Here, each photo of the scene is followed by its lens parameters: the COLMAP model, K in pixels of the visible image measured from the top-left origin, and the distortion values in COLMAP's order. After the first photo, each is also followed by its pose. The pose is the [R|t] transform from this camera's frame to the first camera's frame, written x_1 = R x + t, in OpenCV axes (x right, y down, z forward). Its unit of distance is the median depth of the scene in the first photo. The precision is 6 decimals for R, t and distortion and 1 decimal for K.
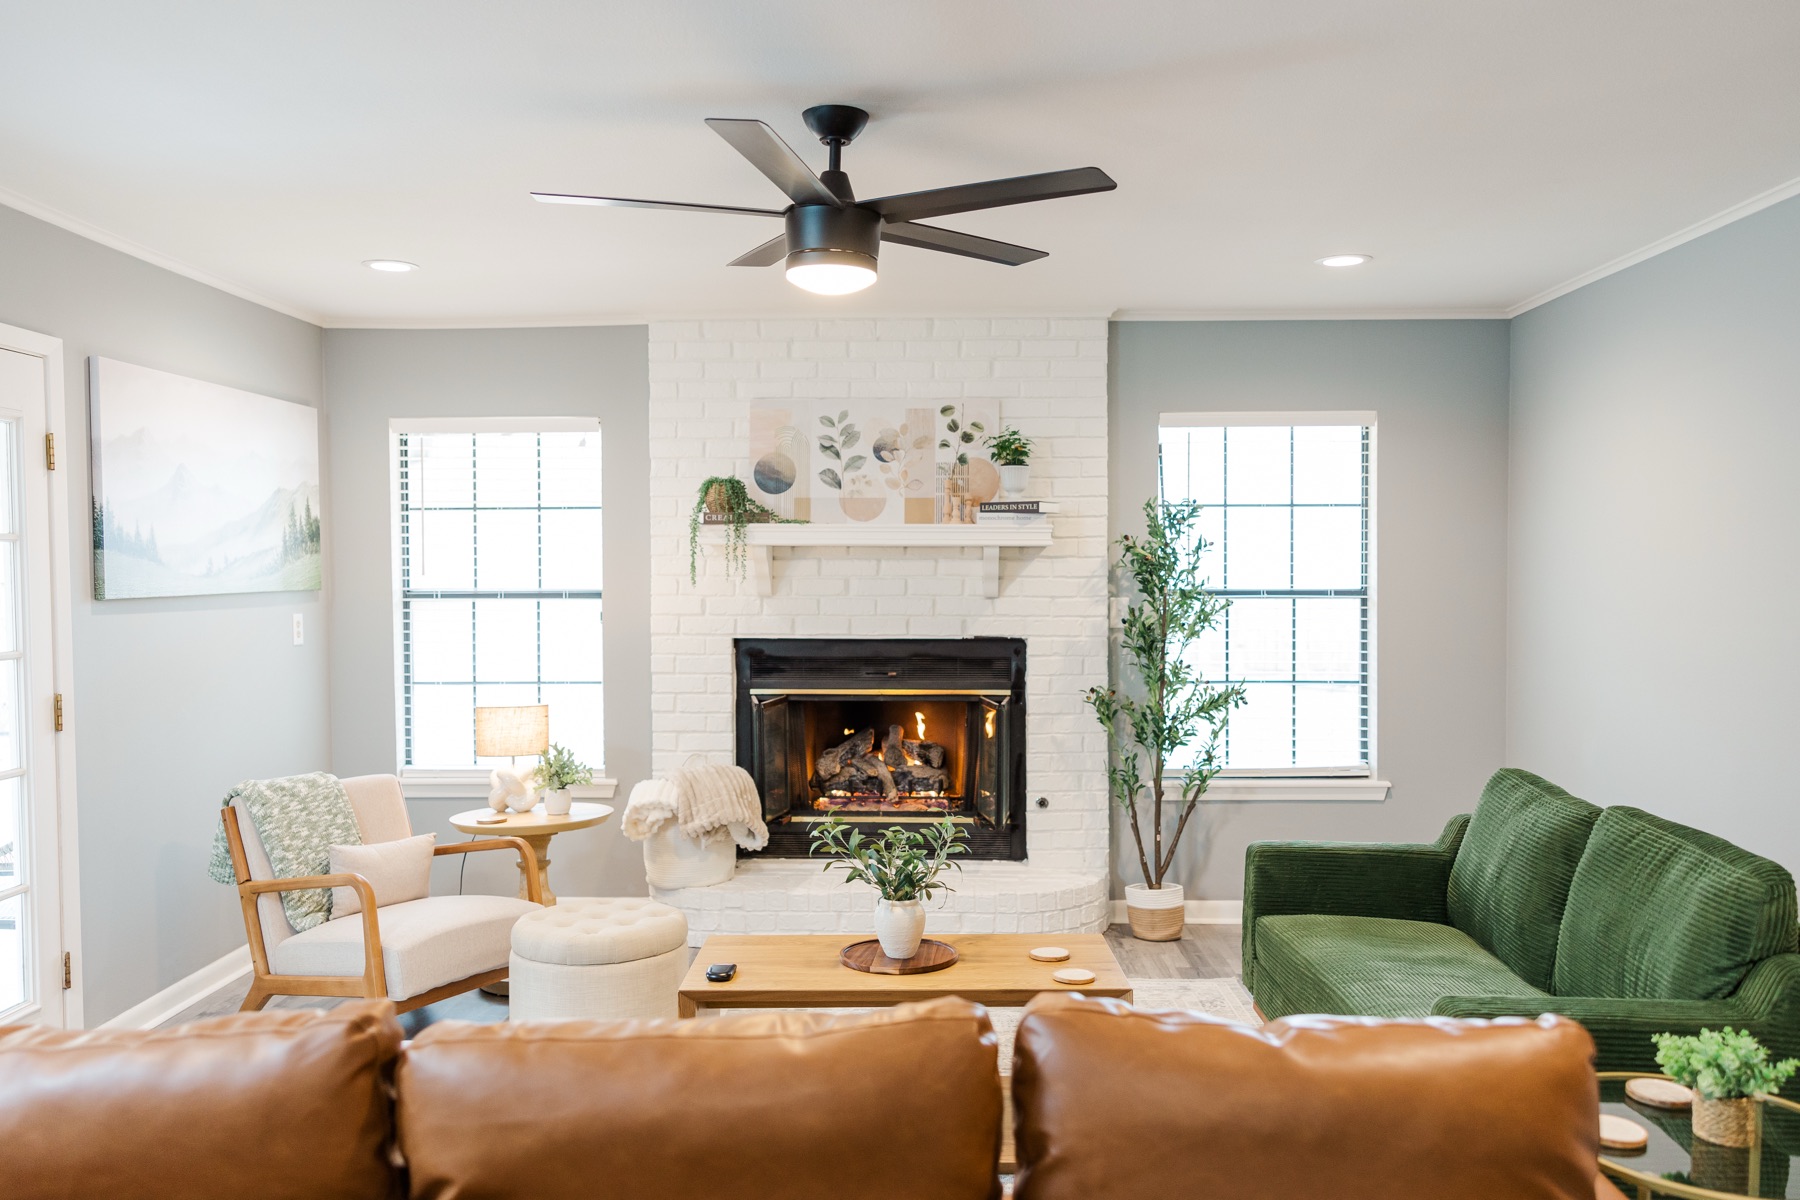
lens RADIAL K [[1428.2, 0, 897.5], [0, 1428.2, 607.8], [0, 0, 1]] dist [0.018559, -0.015386]
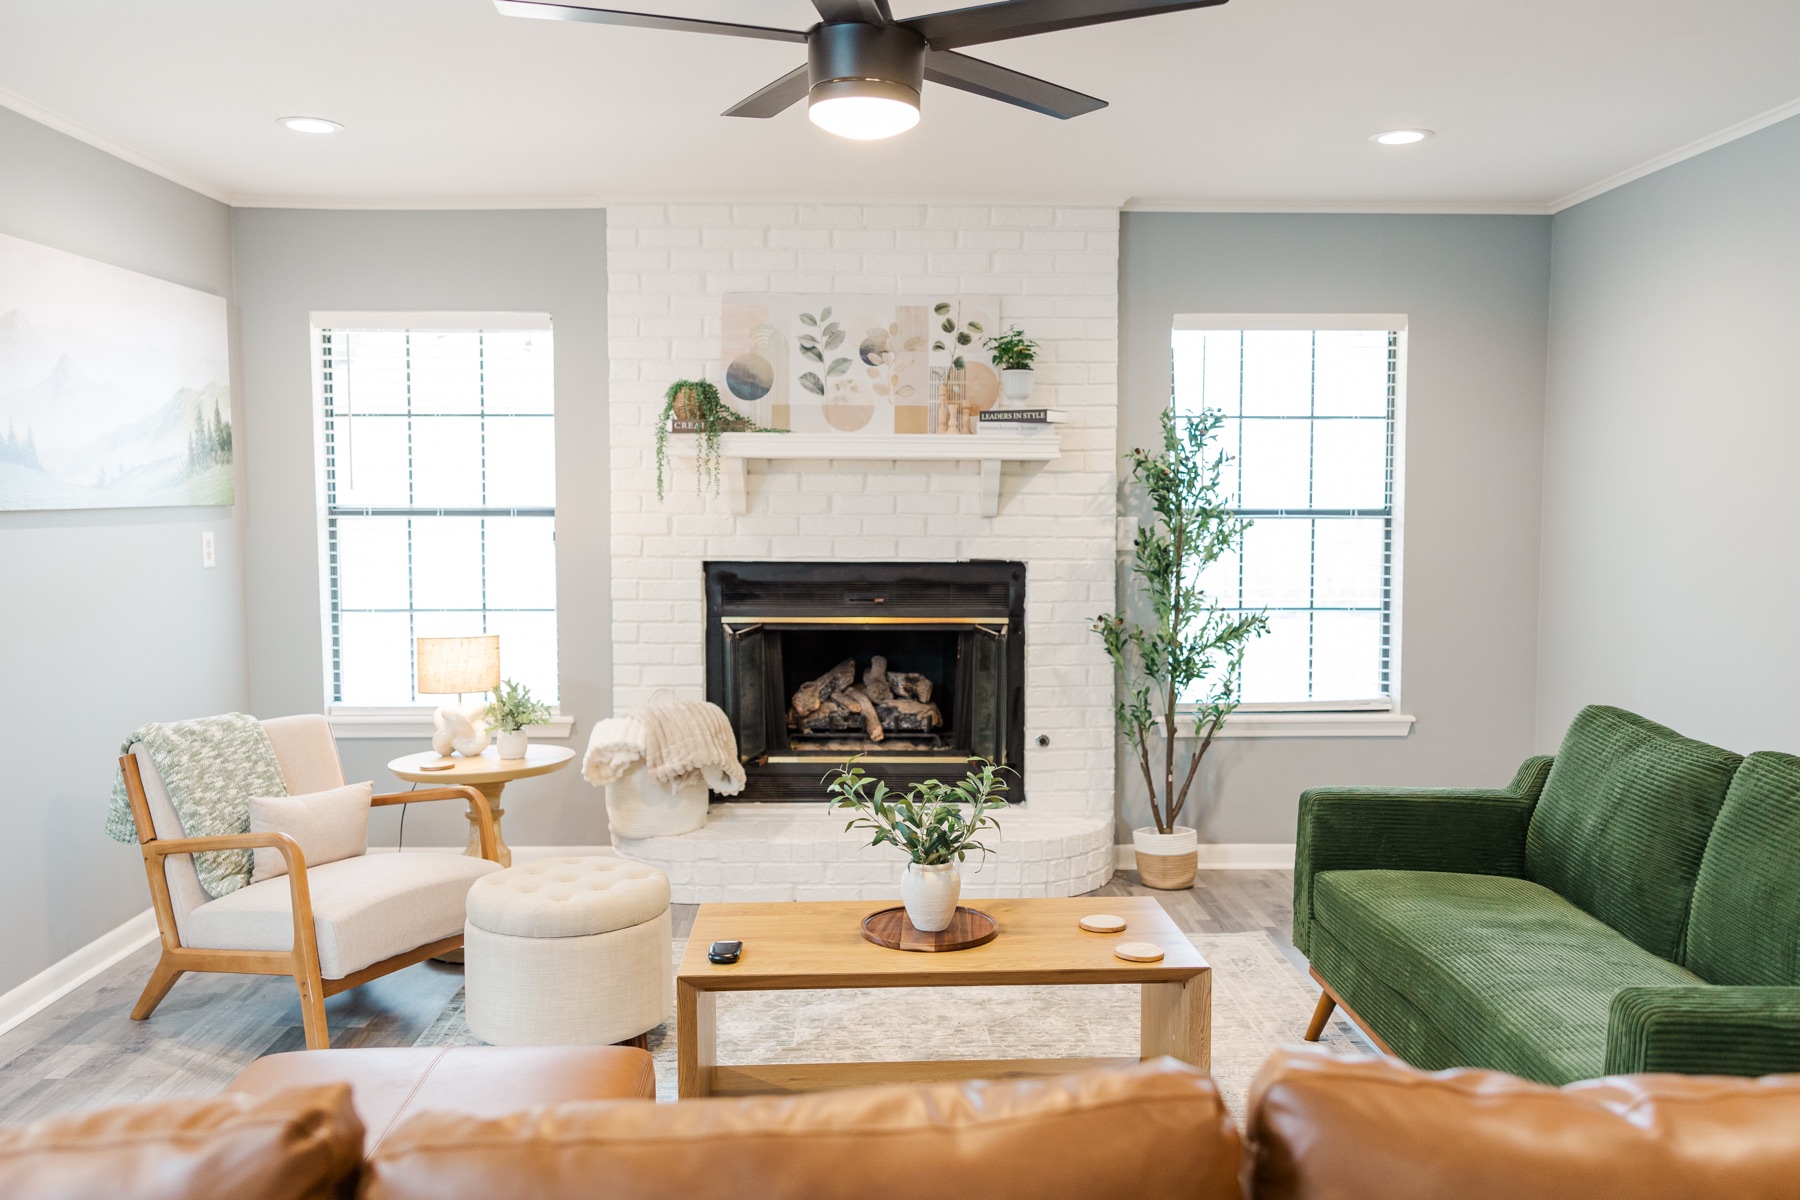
lens RADIAL K [[1428.2, 0, 903.6], [0, 1428.2, 591.9], [0, 0, 1]] dist [0.018559, -0.015386]
pose [[0.998561, 0.000237, 0.053620, -0.039588], [-0.002389, 0.999194, 0.040079, 0.004760], [-0.053567, -0.040149, 0.997757, 0.098672]]
